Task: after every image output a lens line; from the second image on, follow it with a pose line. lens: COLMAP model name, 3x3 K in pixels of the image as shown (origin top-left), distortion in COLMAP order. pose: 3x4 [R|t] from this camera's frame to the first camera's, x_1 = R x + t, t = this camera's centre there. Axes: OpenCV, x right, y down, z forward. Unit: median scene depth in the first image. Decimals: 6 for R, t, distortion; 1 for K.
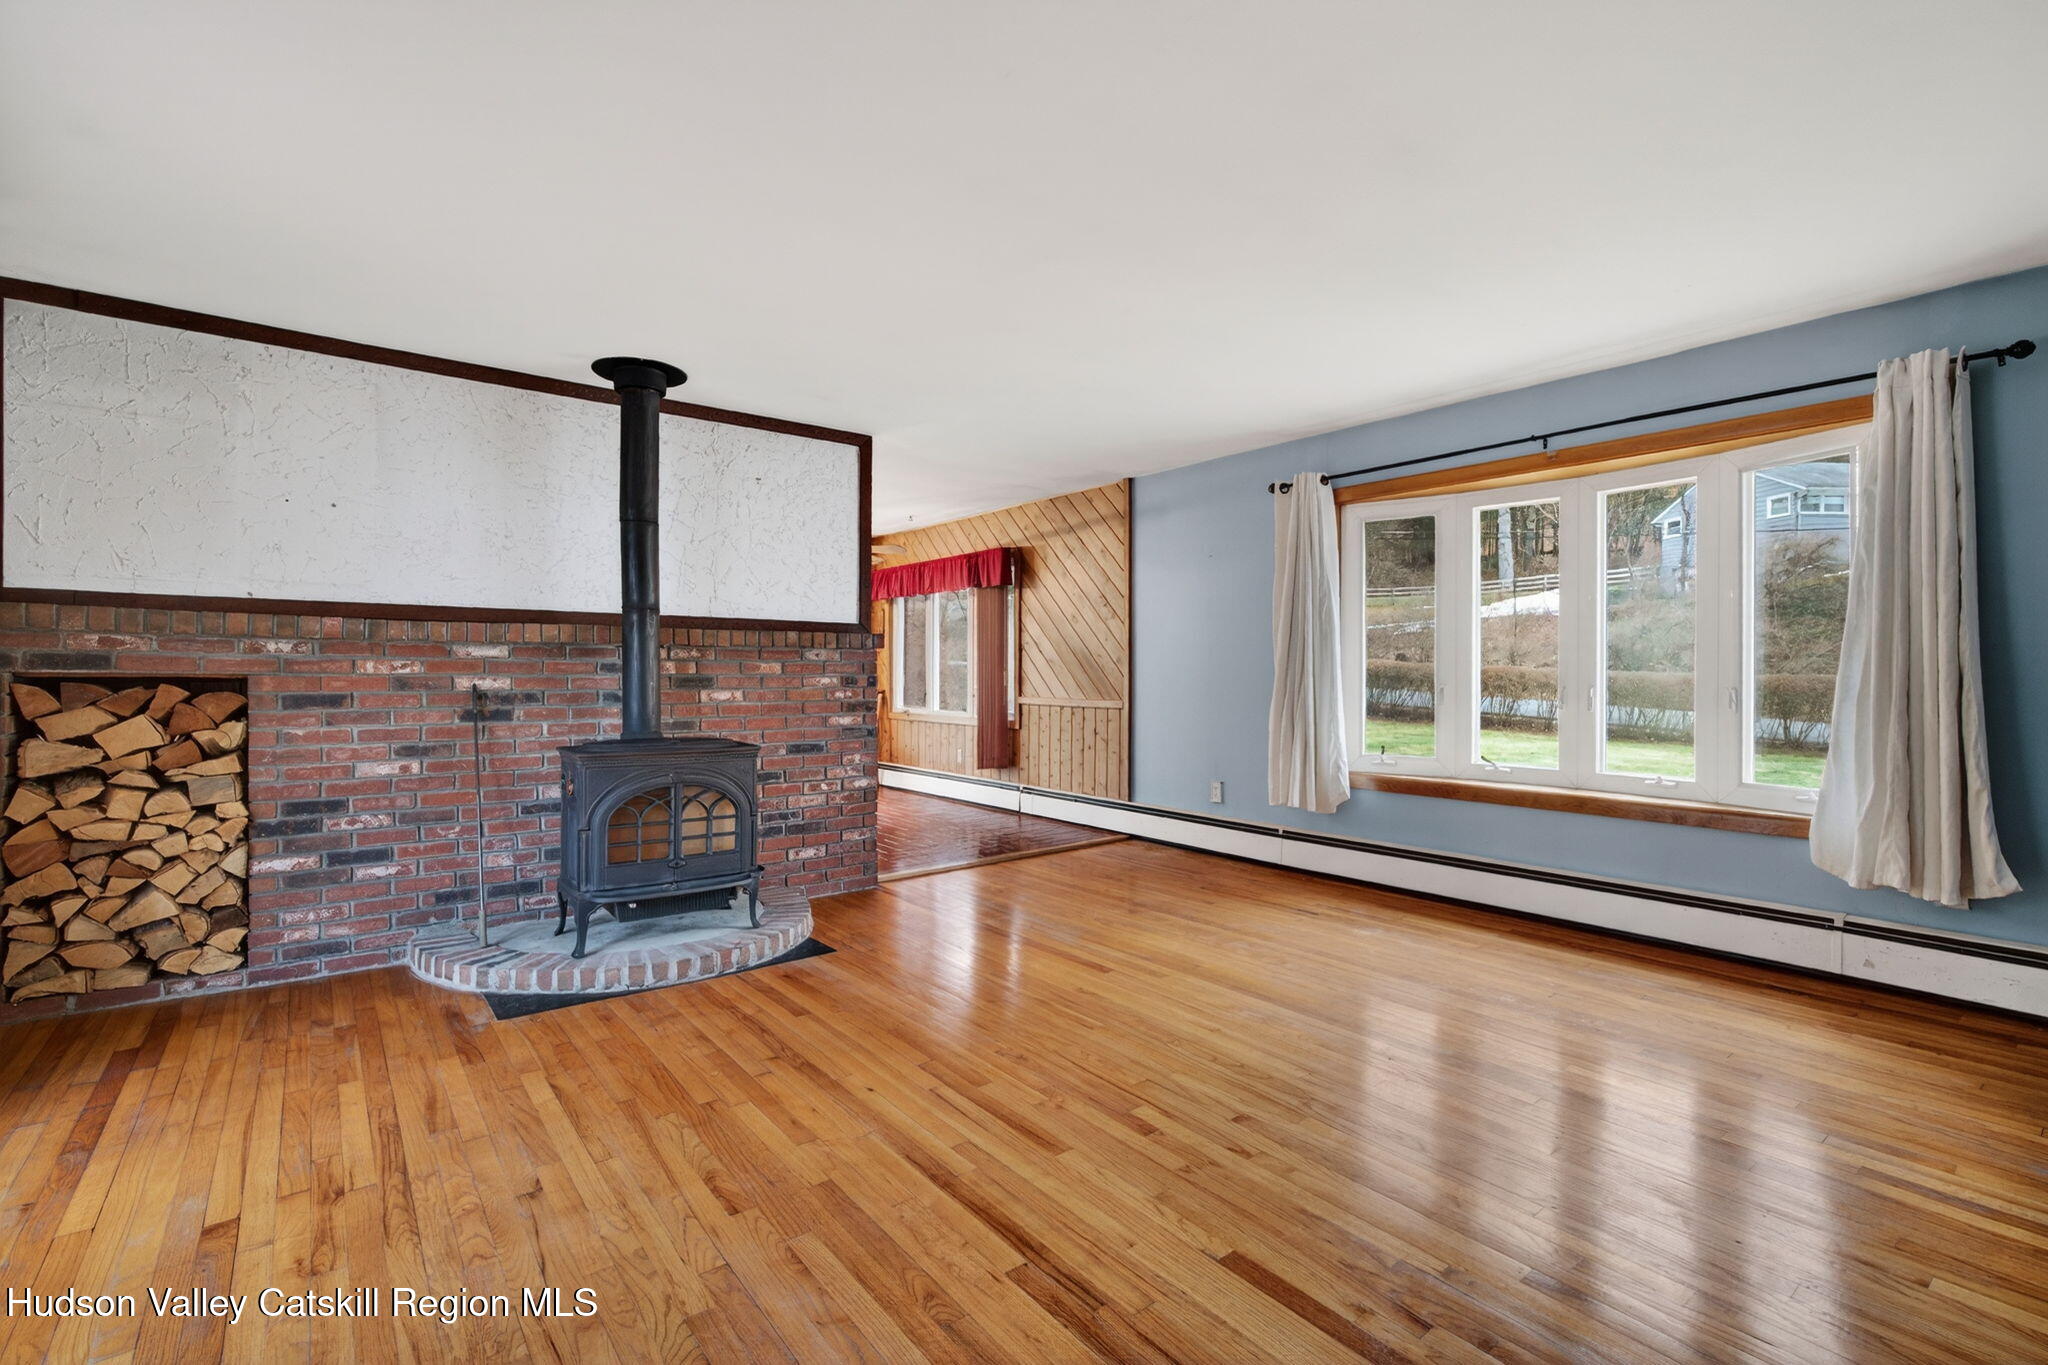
lens RADIAL K [[926.4, 0, 1032.0], [0, 926.4, 681.1], [0, 0, 1]] dist [0.001151, 0.000994]
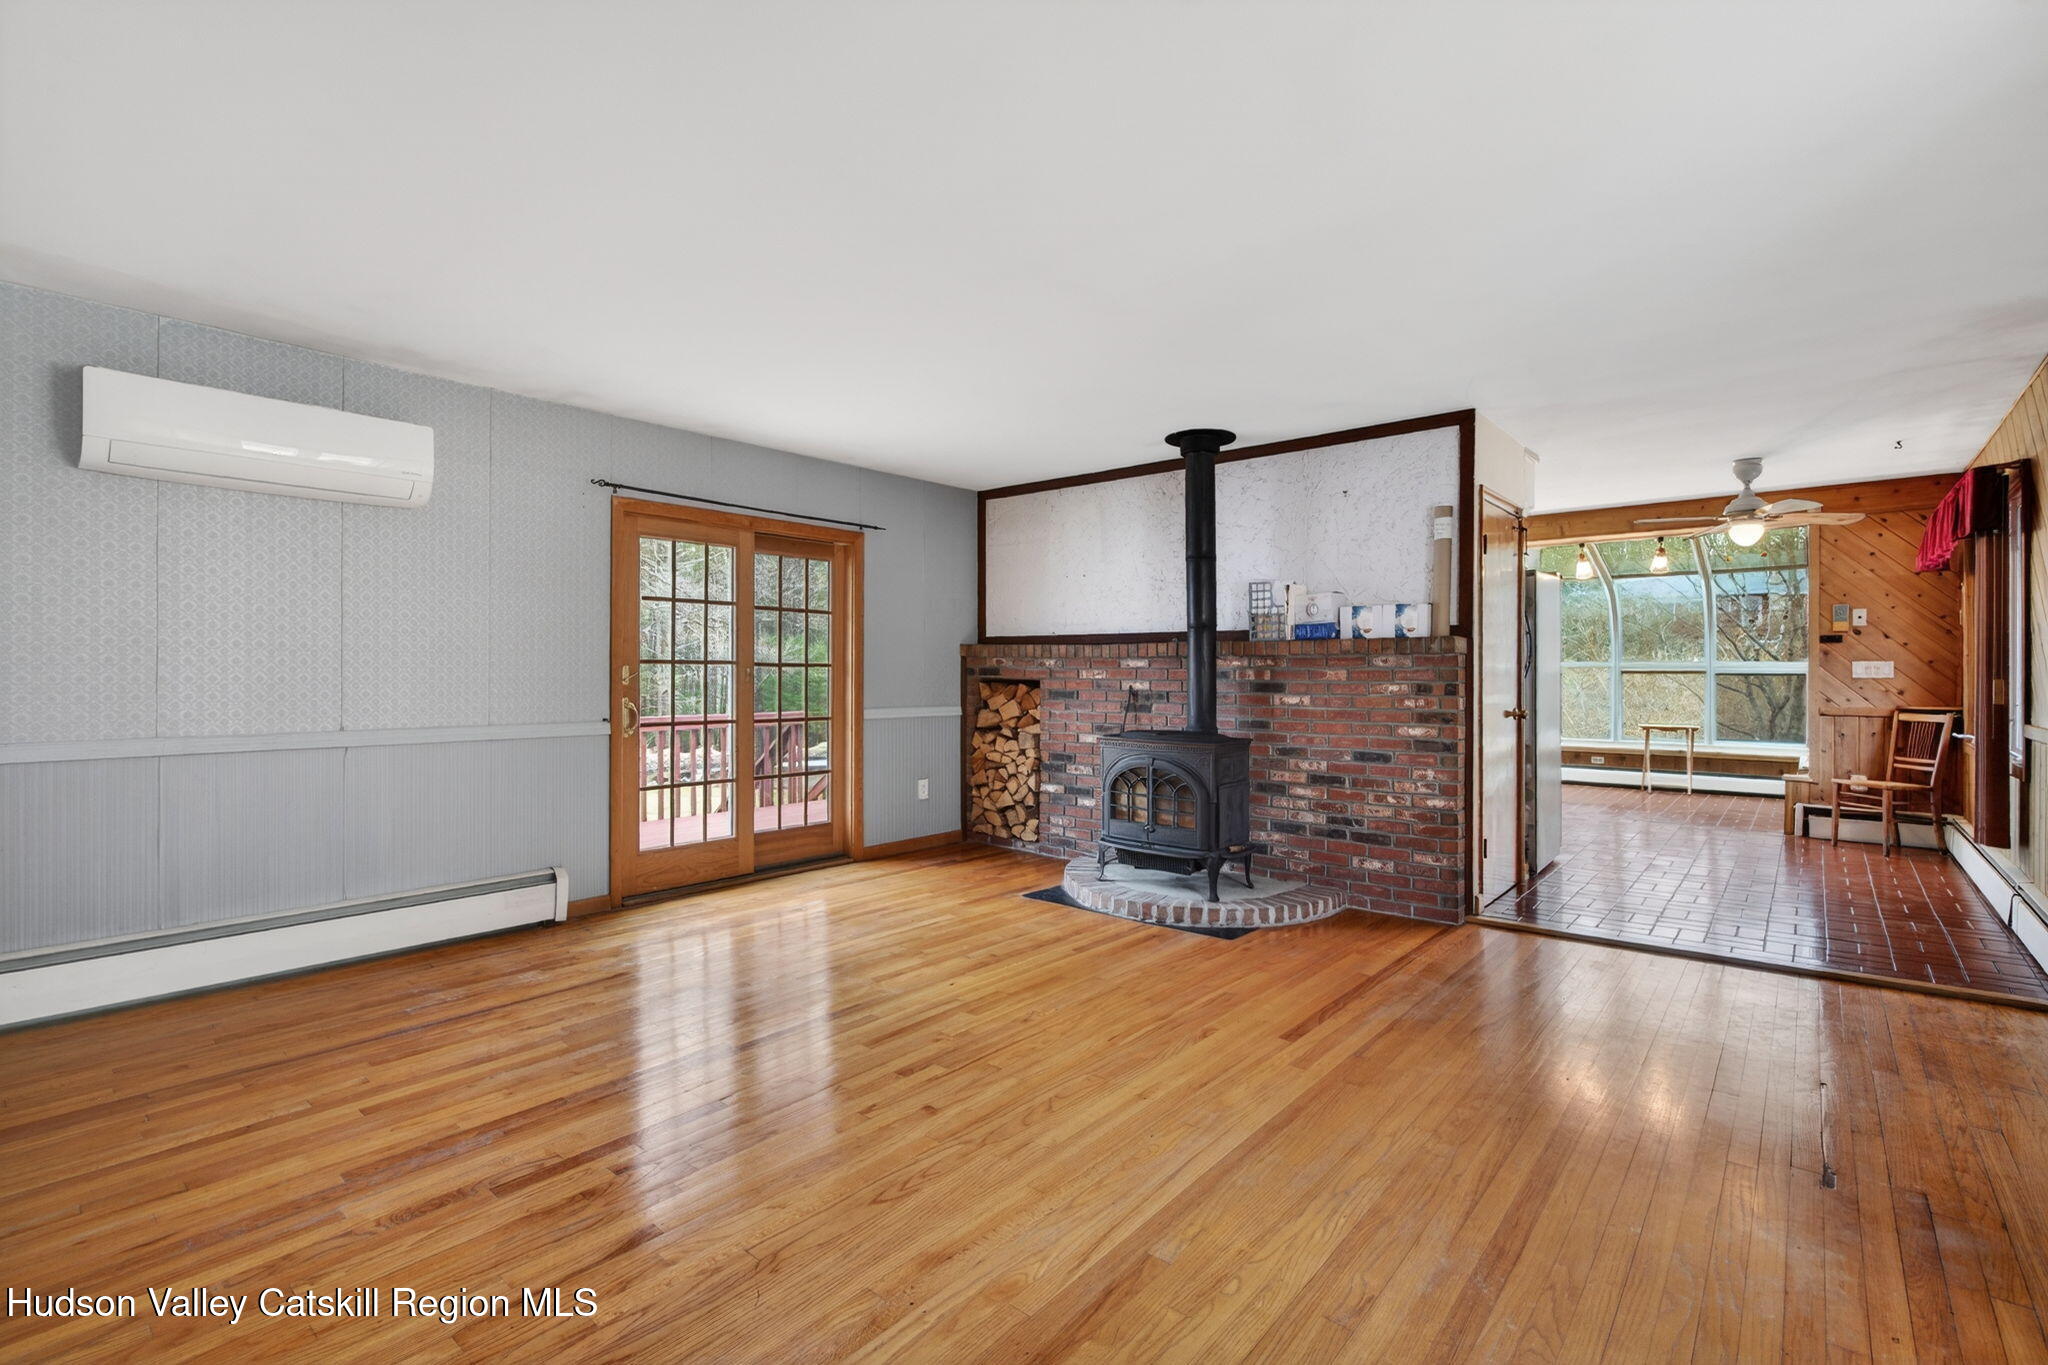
lens RADIAL K [[914.4, 0, 1029.7], [0, 914.4, 681.3], [0, 0, 1]] dist [0.000094, 0.000013]
pose [[0.197020, 0.006913, -0.980375, 0.760512], [-0.012724, 0.999909, 0.004494, -0.008530], [0.980317, 0.011589, 0.197090, 0.548863]]
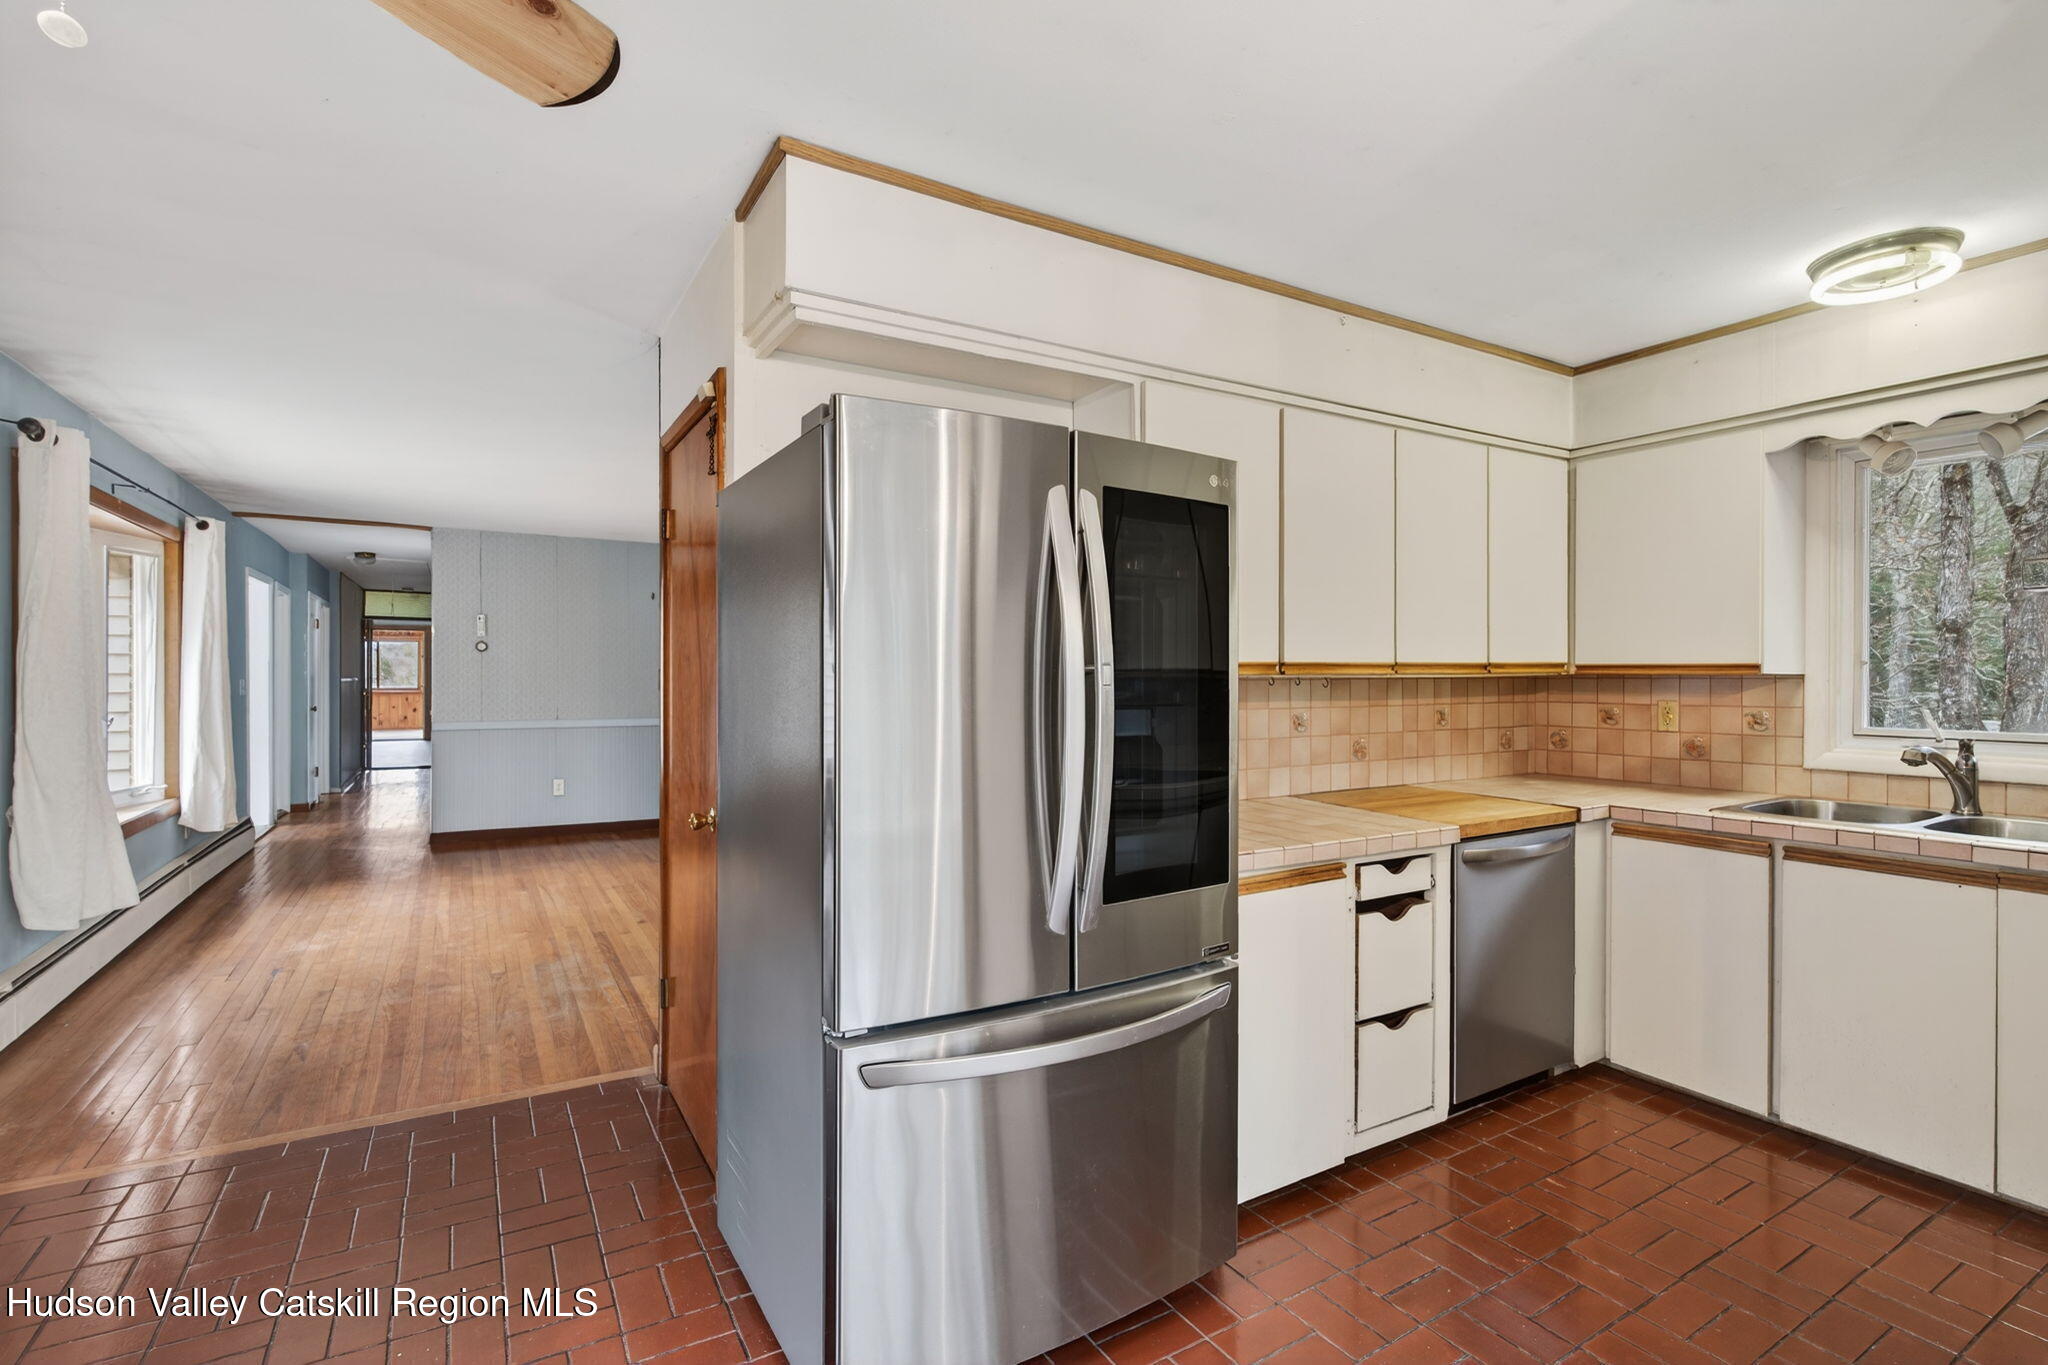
lens RADIAL K [[948.3, 0, 1025.6], [0, 948.3, 675.2], [0, 0, 1]] dist [0.000324, 0.000300]
pose [[-0.991704, -0.002095, 0.128527, -0.634164], [-0.000386, 0.999911, 0.013321, -0.067559], [-0.128544, 0.013161, -0.991616, 2.051236]]
